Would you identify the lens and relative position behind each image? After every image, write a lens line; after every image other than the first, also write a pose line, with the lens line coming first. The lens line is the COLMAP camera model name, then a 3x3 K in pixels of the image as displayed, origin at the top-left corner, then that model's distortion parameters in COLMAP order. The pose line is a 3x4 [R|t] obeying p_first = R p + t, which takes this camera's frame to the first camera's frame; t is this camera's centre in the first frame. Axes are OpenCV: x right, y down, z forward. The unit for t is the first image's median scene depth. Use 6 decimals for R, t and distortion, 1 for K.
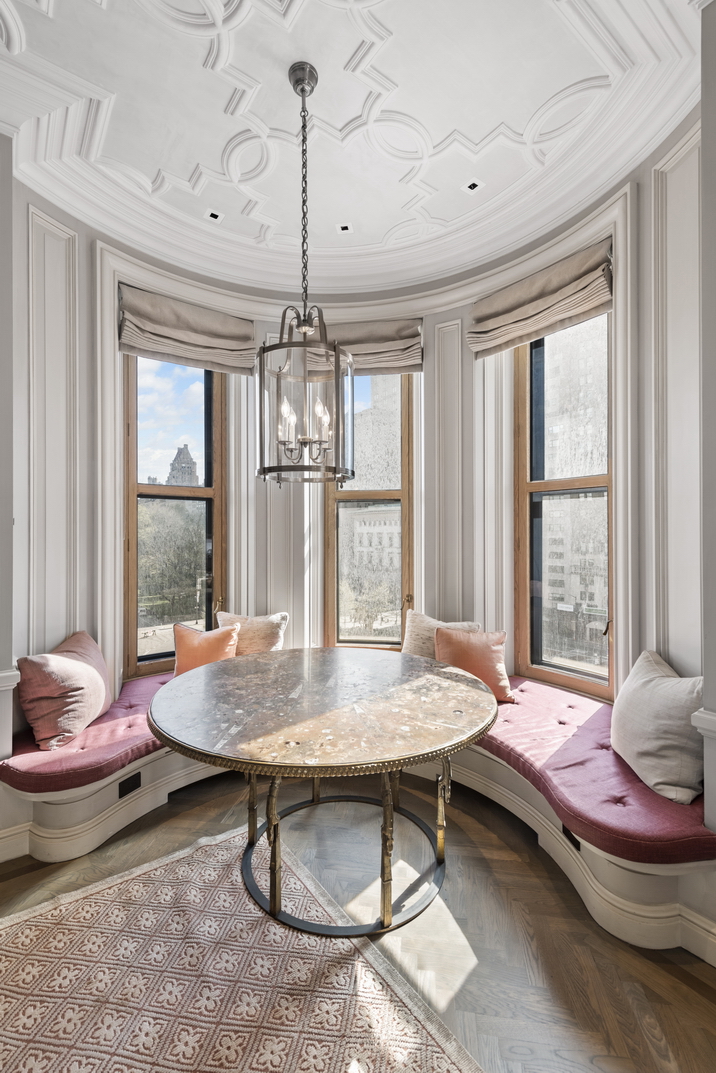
lens RADIAL K [[476.3, 0, 356.4], [0, 476.3, 535.5], [0, 0, 1]] dist [-0.000025, 0.000004]
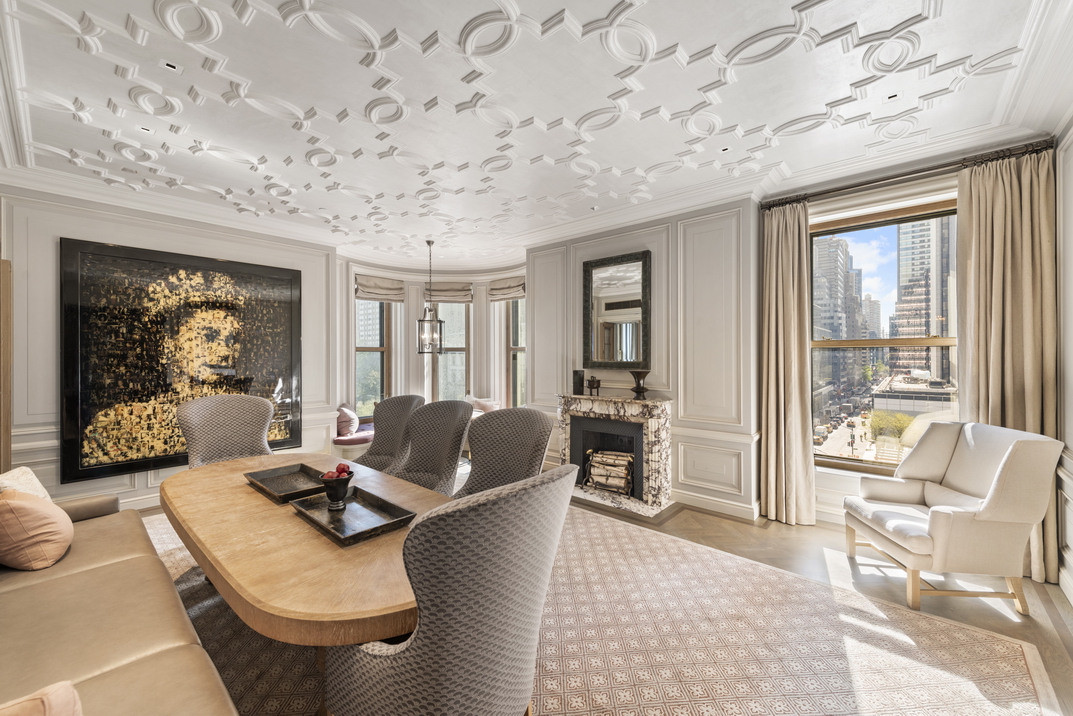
lens RADIAL K [[426.6, 0, 541.6], [0, 426.6, 354.0], [0, 0, 1]] dist [0.014891, -0.000195]
pose [[0.977938, -0.002663, 0.208877, 0.021375], [0.003157, 0.999993, -0.002031, -0.064747], [-0.208870, 0.002645, 0.977940, -1.392129]]
